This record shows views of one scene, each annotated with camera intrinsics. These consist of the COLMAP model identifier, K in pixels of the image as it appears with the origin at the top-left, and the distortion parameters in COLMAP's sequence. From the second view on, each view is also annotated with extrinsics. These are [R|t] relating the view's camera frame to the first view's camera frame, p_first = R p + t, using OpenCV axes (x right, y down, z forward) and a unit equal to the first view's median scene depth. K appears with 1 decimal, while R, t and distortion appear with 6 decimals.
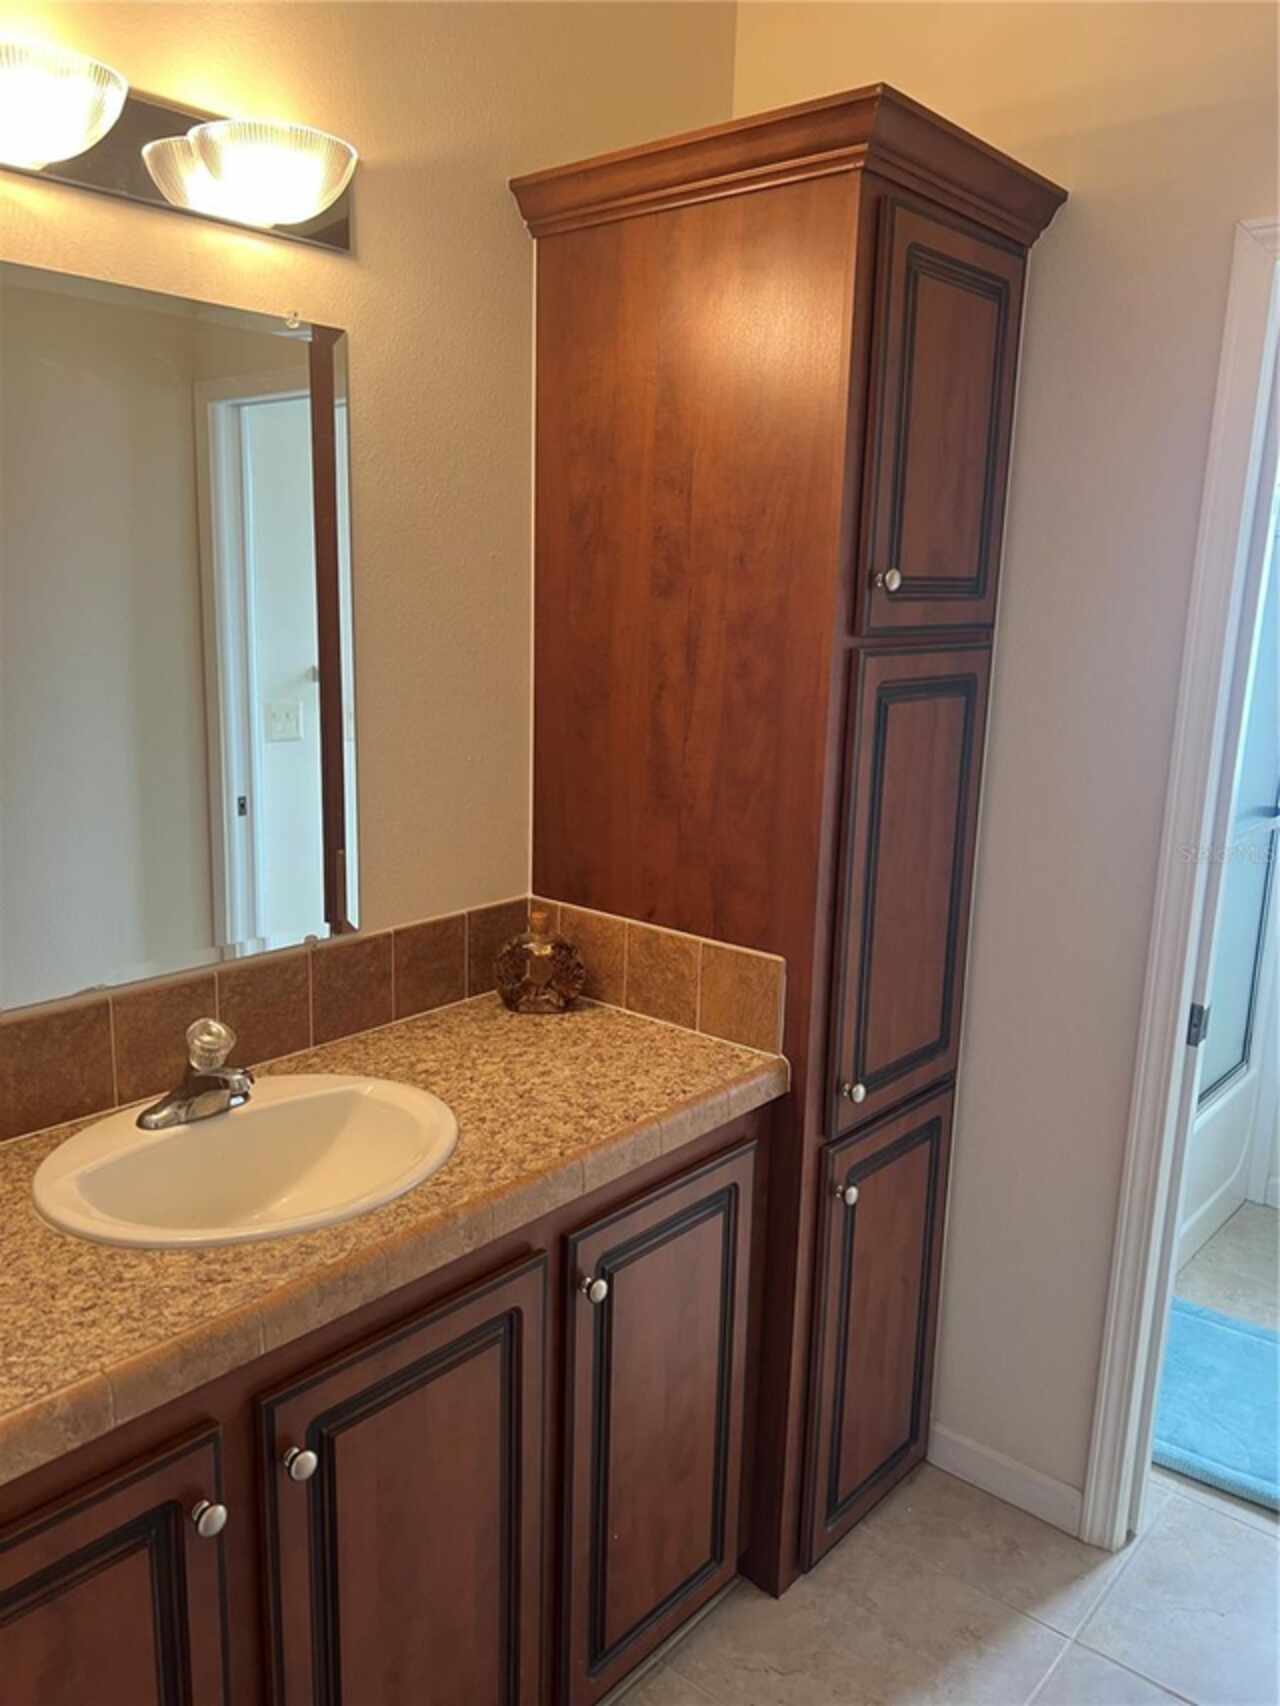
lens RADIAL K [[1283.4, 0, 640.0], [0, 1283.4, 853.0], [0, 0, 1]] dist [0.061464, -0.068758]
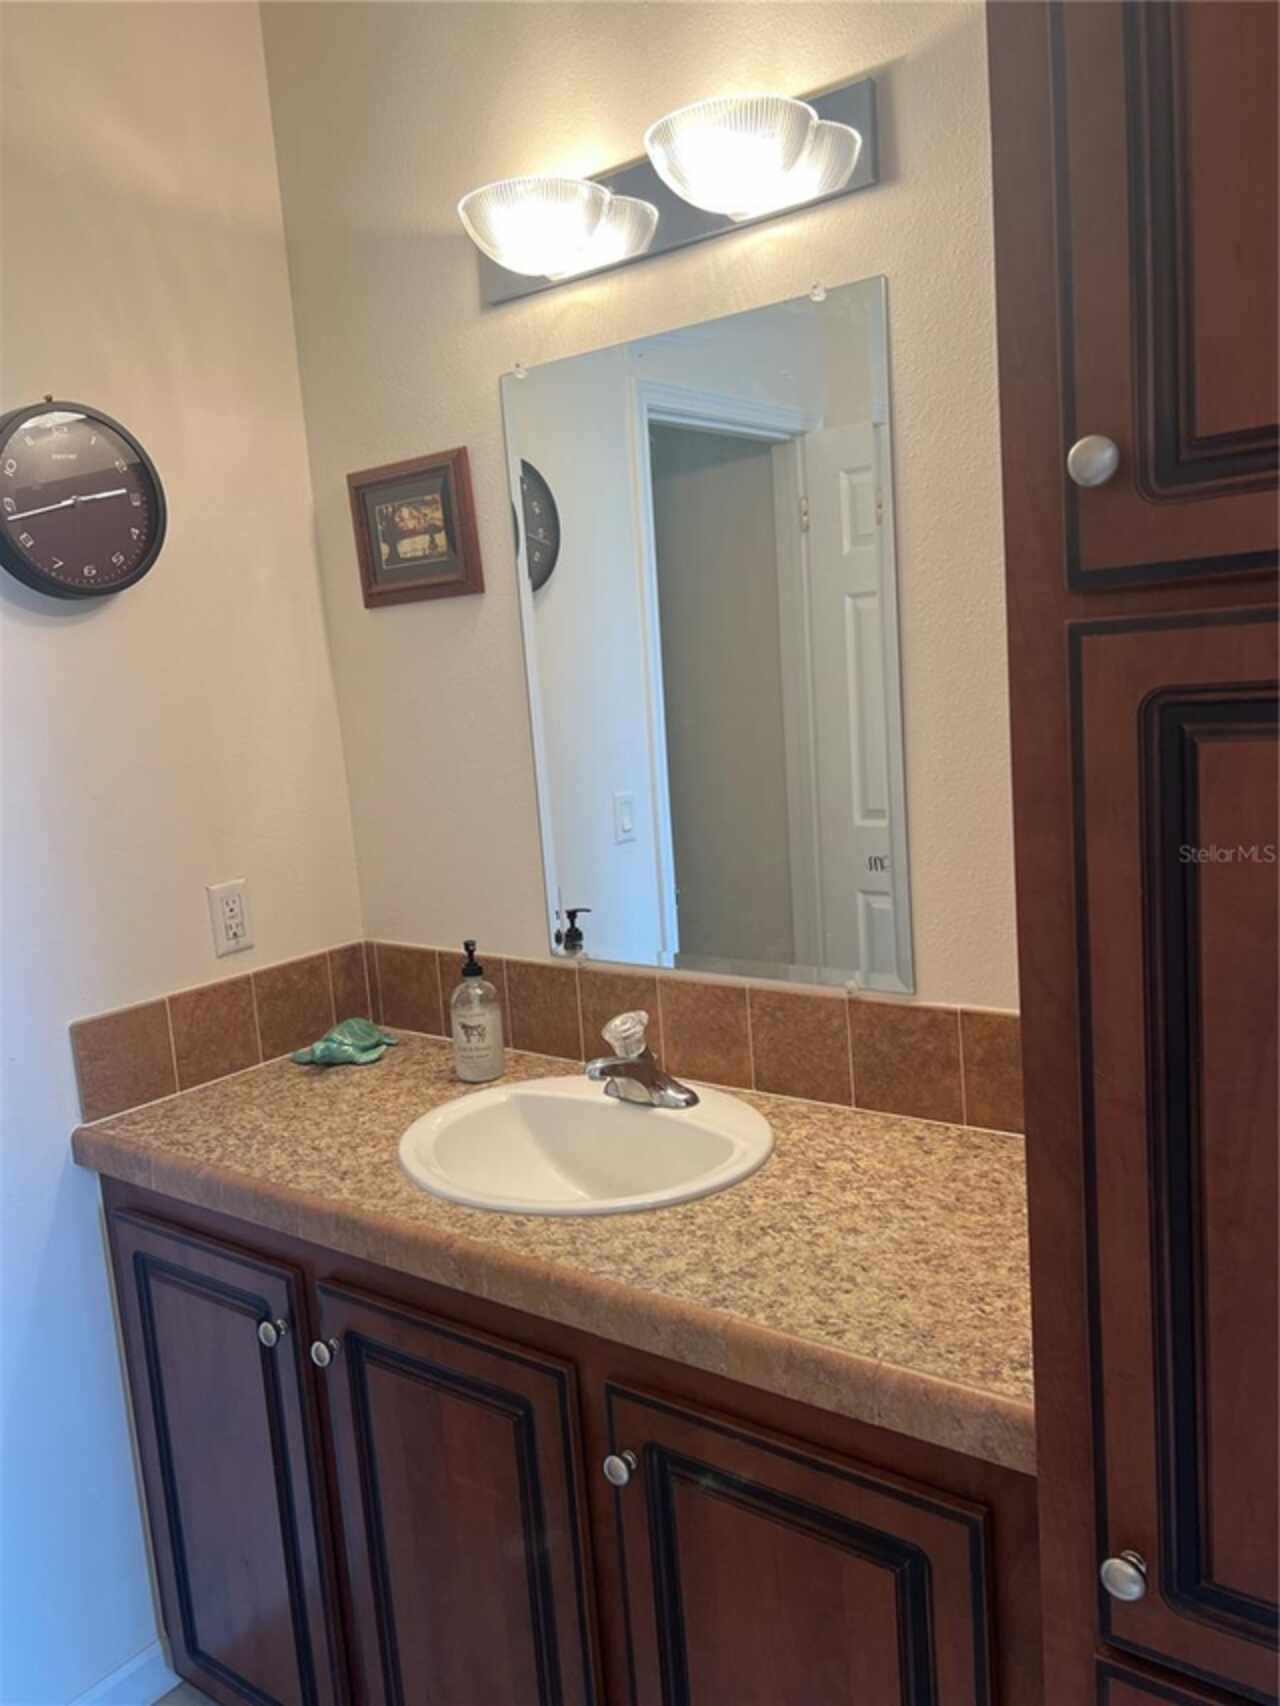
lens RADIAL K [[1283.4, 0, 640.0], [0, 1283.4, 853.0], [0, 0, 1]] dist [0.061464, -0.068758]
pose [[0.059899, 0.120846, -0.990862, 0.565352], [-0.129282, 0.985223, 0.112343, -0.096747], [0.989797, 0.121371, 0.074637, 0.735786]]
